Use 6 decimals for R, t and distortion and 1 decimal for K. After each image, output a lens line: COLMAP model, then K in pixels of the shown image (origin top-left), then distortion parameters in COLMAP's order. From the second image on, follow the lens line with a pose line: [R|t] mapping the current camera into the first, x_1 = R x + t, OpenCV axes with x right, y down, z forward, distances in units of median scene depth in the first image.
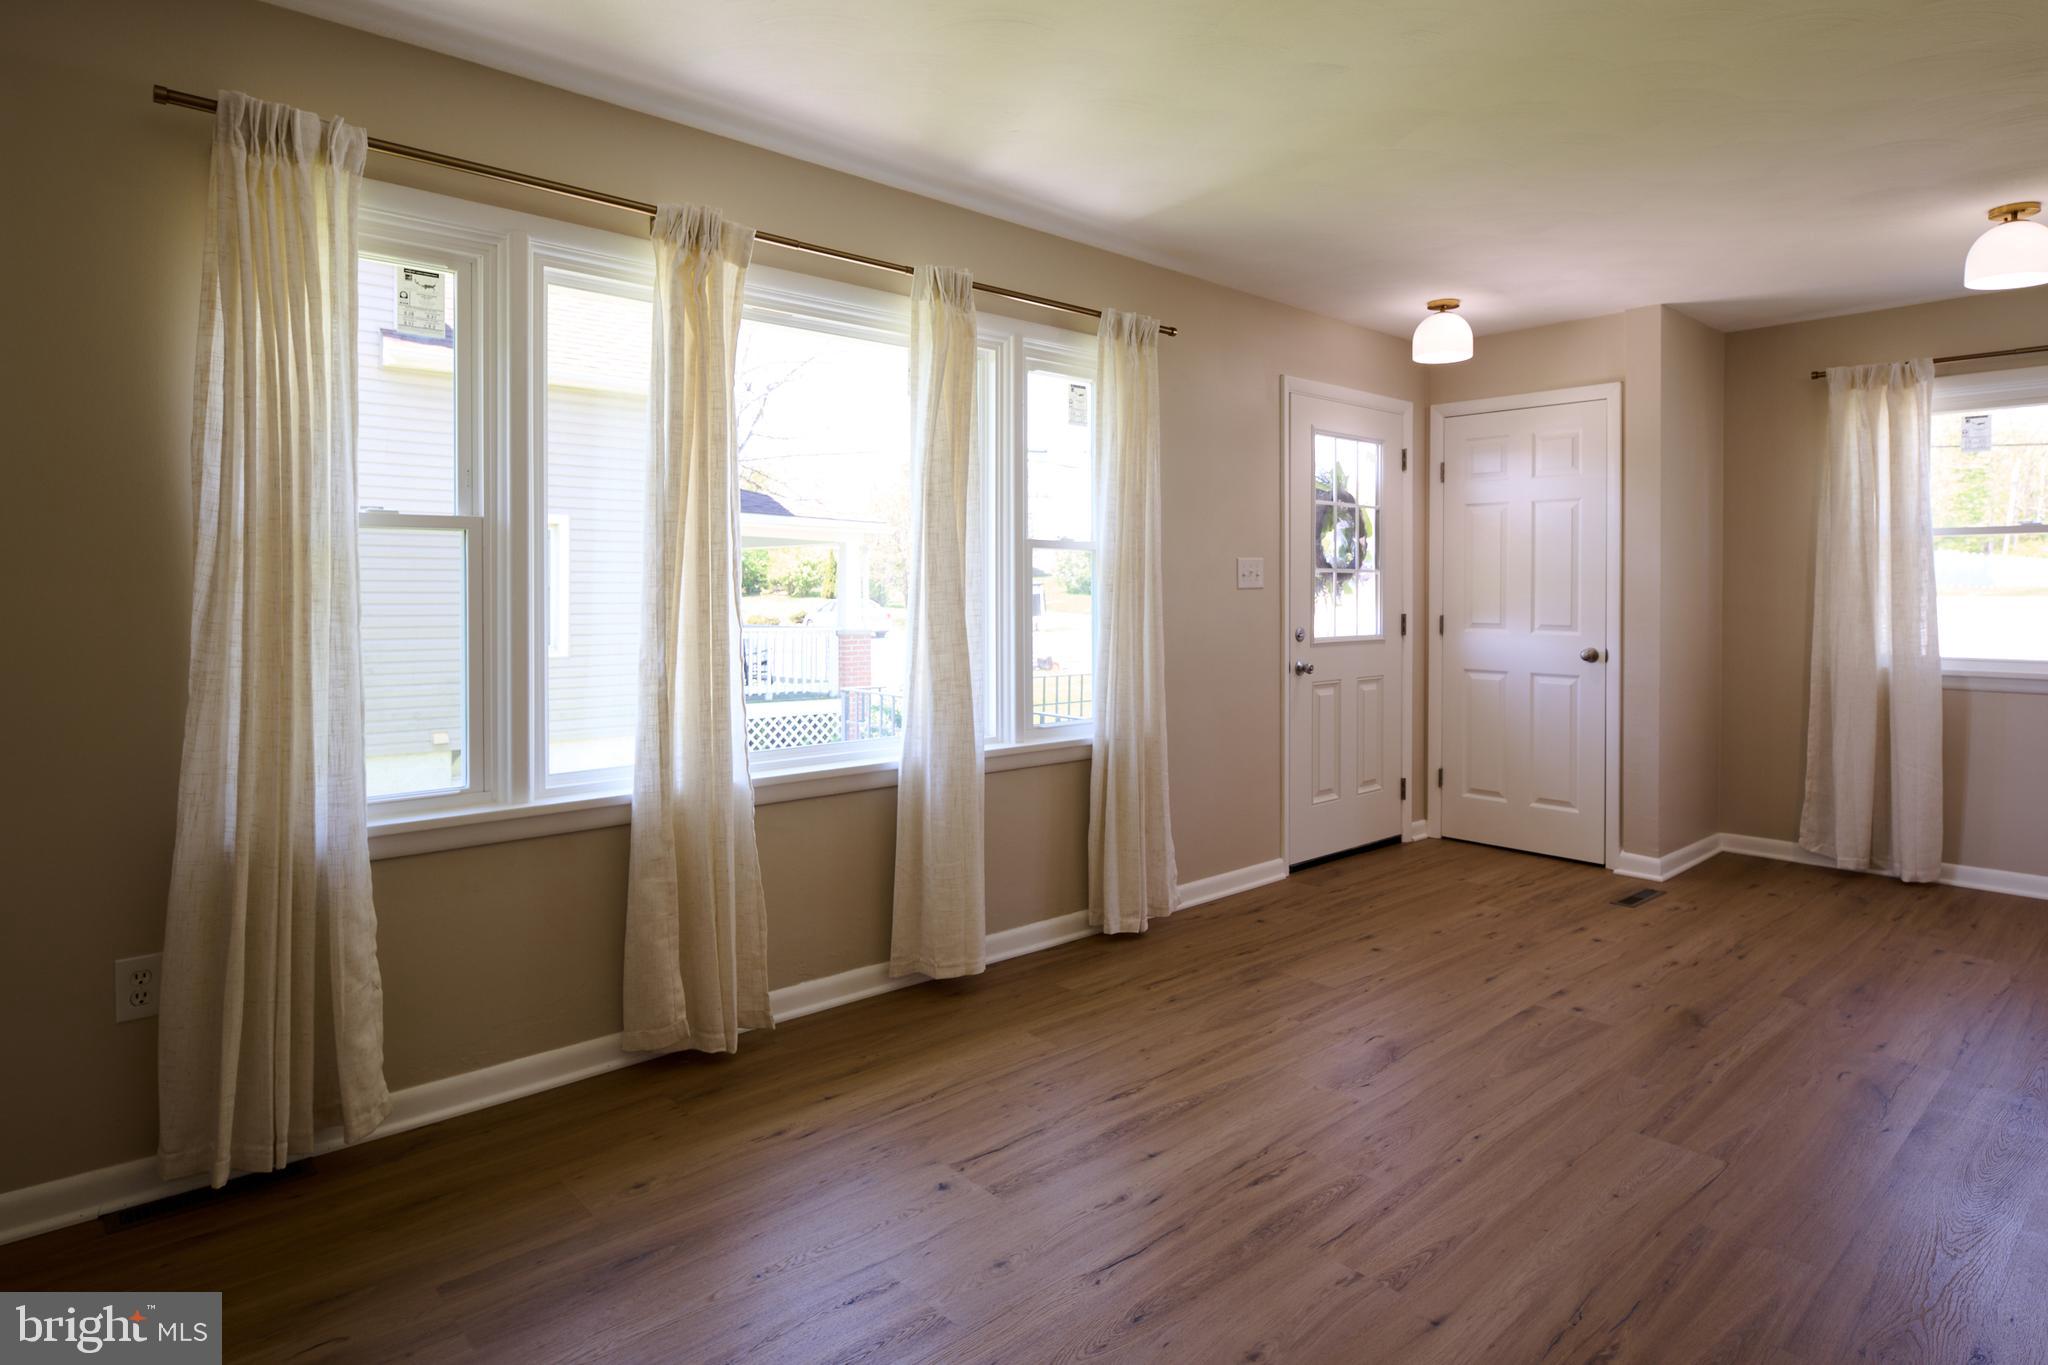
lens RADIAL K [[1114.1, 0, 1023.5], [0, 1114.1, 601.5], [0, 0, 1]] dist [-0.001856, -0.009974]
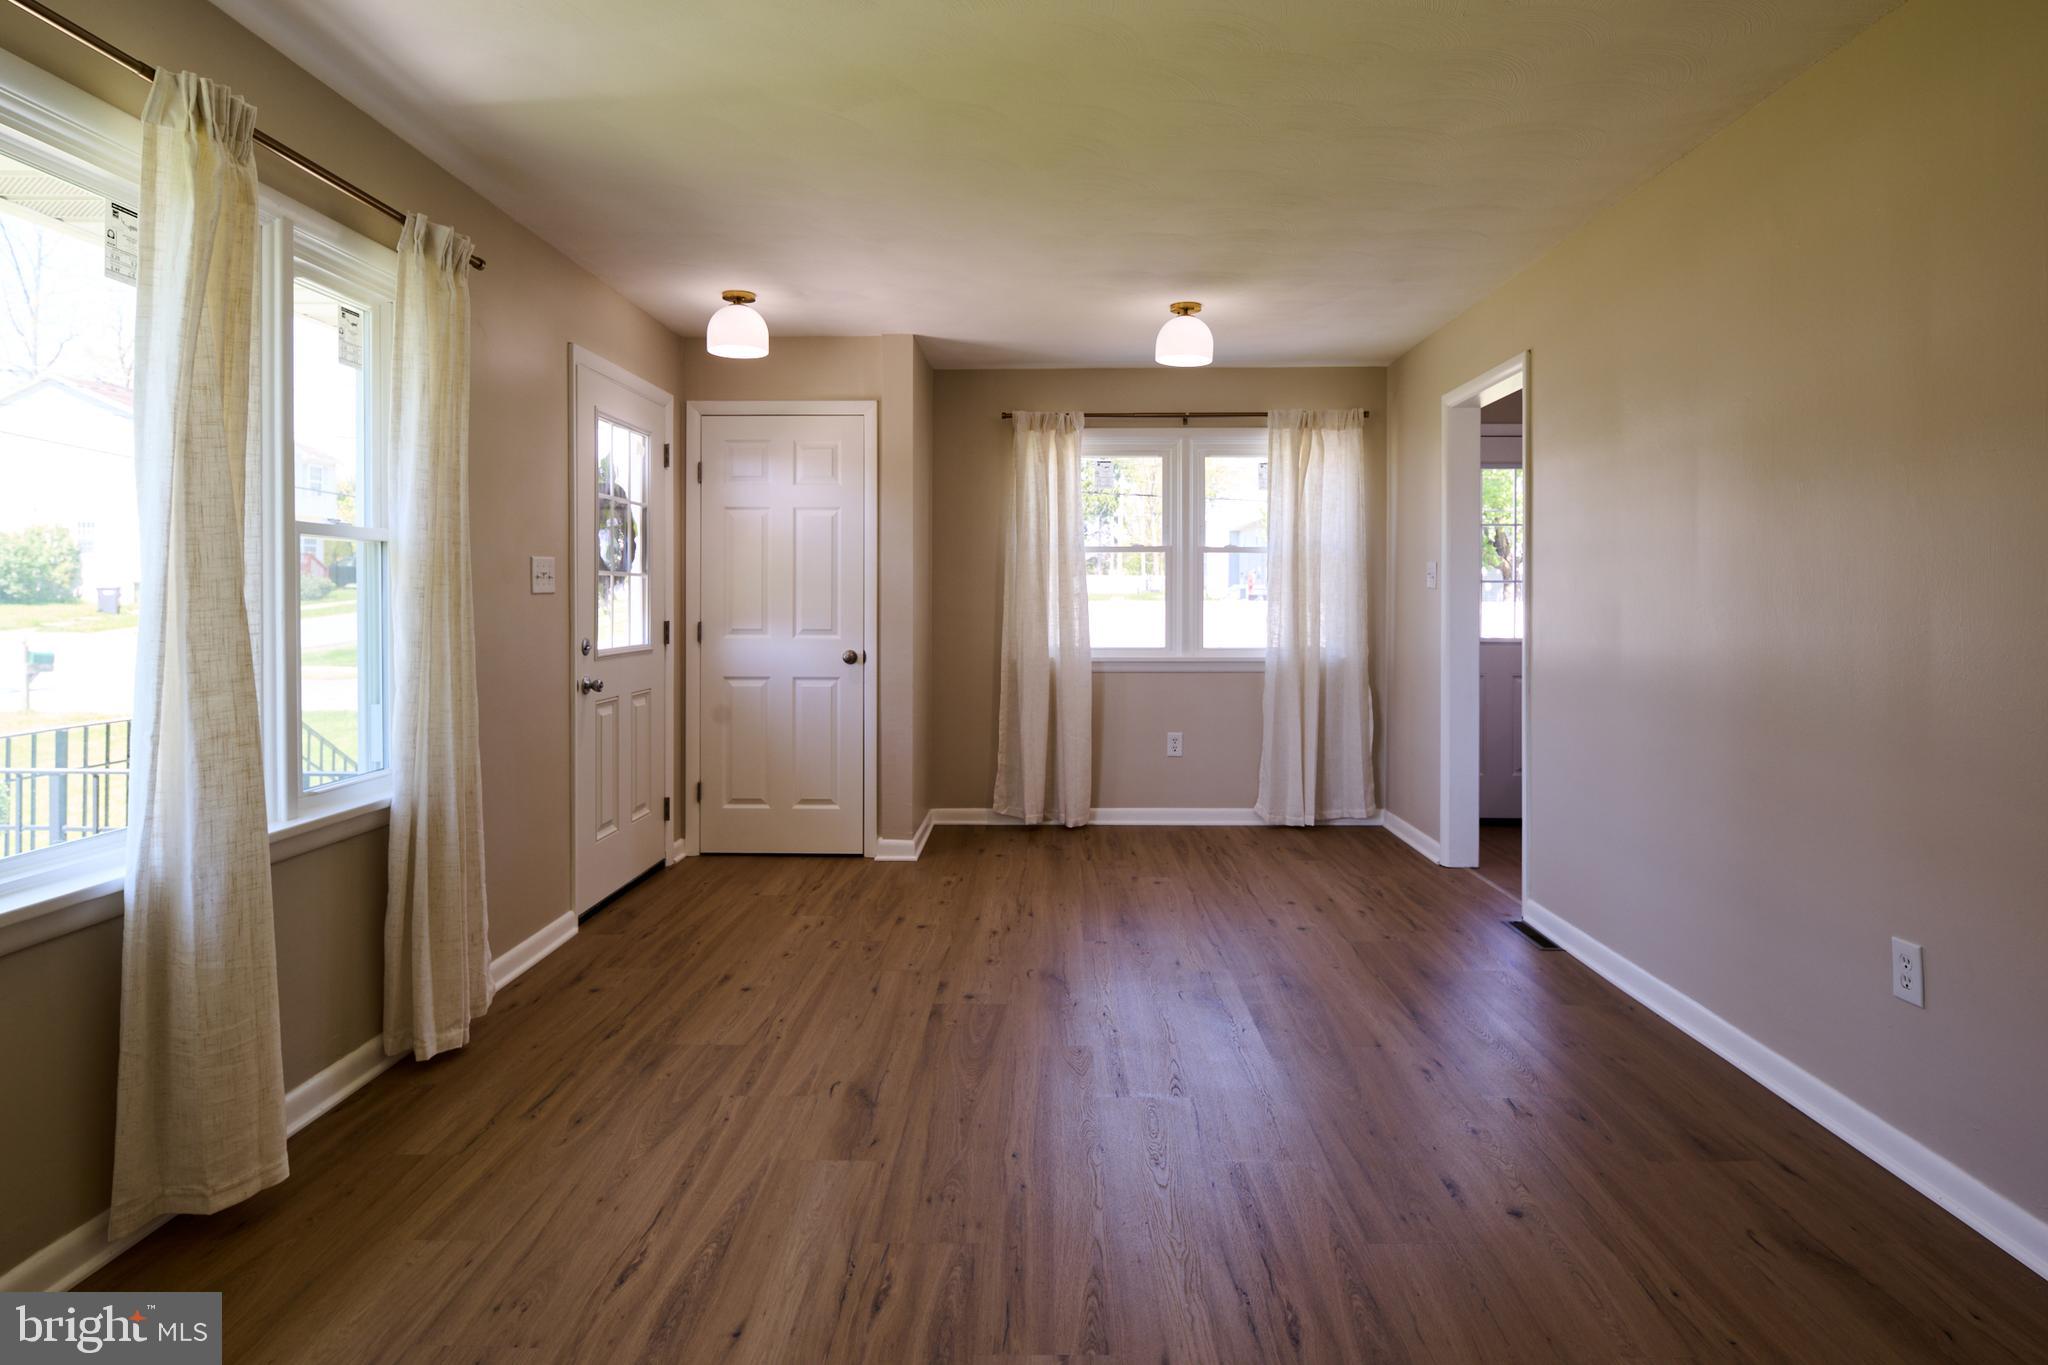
lens RADIAL K [[1114.1, 0, 1023.5], [0, 1114.1, 601.5], [0, 0, 1]] dist [-0.001856, -0.009974]
pose [[0.685835, -0.004578, 0.727742, -0.159746], [0.008816, 0.999959, -0.002017, -0.000763], [-0.727703, 0.007799, 0.685848, 0.174887]]
